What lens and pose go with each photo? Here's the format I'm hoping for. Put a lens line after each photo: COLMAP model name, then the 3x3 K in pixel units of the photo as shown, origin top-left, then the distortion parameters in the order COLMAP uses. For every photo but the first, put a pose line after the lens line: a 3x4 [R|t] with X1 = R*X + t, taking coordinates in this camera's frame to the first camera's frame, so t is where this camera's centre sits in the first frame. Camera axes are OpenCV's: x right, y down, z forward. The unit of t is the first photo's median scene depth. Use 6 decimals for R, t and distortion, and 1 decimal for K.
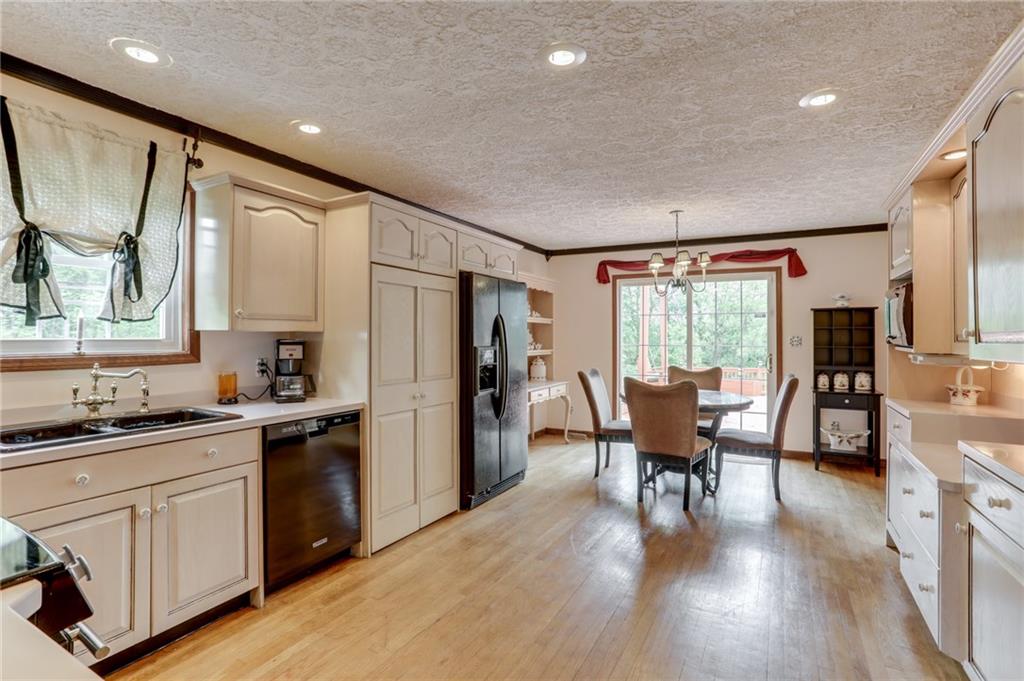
lens RADIAL K [[503.7, 0, 506.3], [0, 503.7, 335.7], [0, 0, 1]] dist [-0.043587, 0.025652]
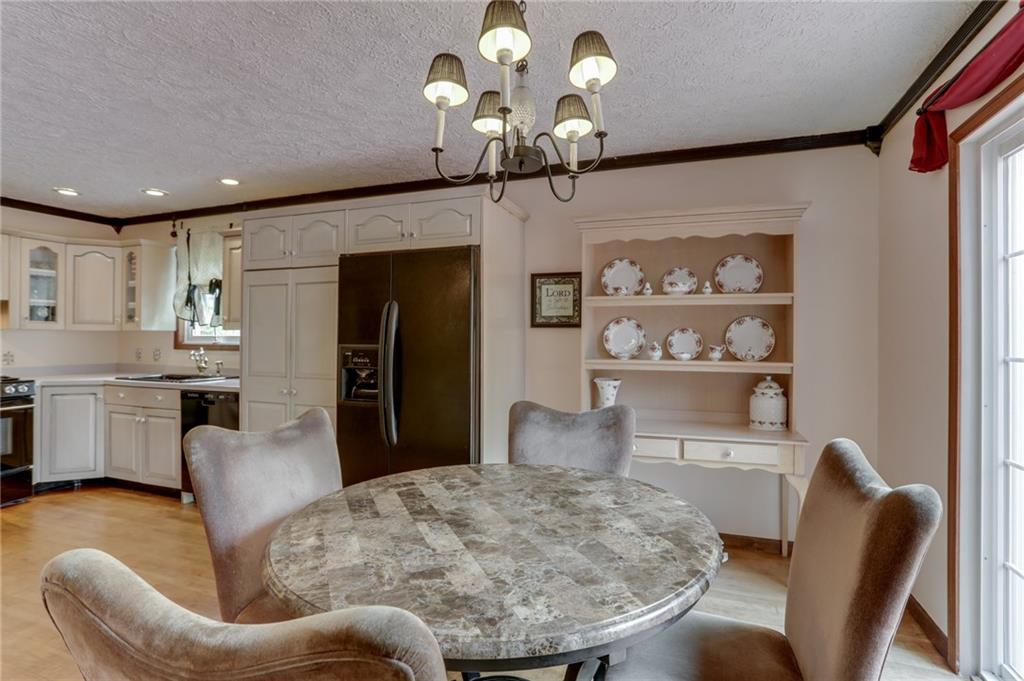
lens RADIAL K [[503.7, 0, 506.3], [0, 503.7, 335.7], [0, 0, 1]] dist [-0.043587, 0.025652]
pose [[0.141699, -0.008819, -0.989870, 1.223261], [-0.001507, 0.999957, -0.009125, 0.022325], [0.989909, 0.002785, 0.141680, 1.789244]]
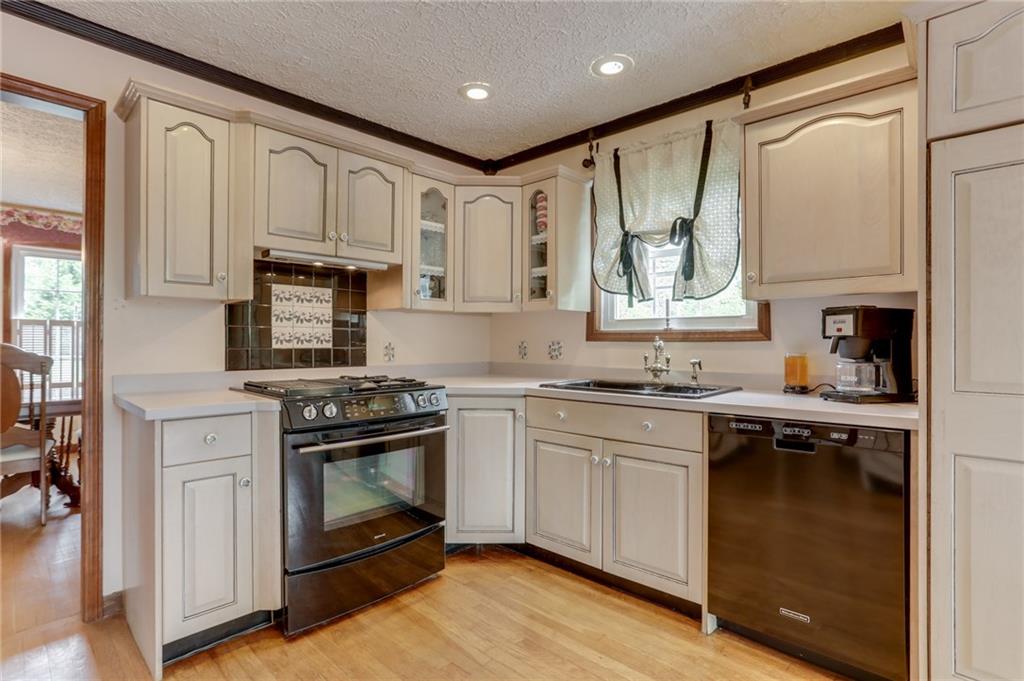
lens RADIAL K [[503.7, 0, 506.3], [0, 503.7, 335.7], [0, 0, 1]] dist [-0.043587, 0.025652]
pose [[-0.245651, -0.017187, -0.969206, 0.384893], [-0.000264, 0.999844, -0.017664, 0.070002], [0.969358, -0.004083, -0.245617, 0.878158]]
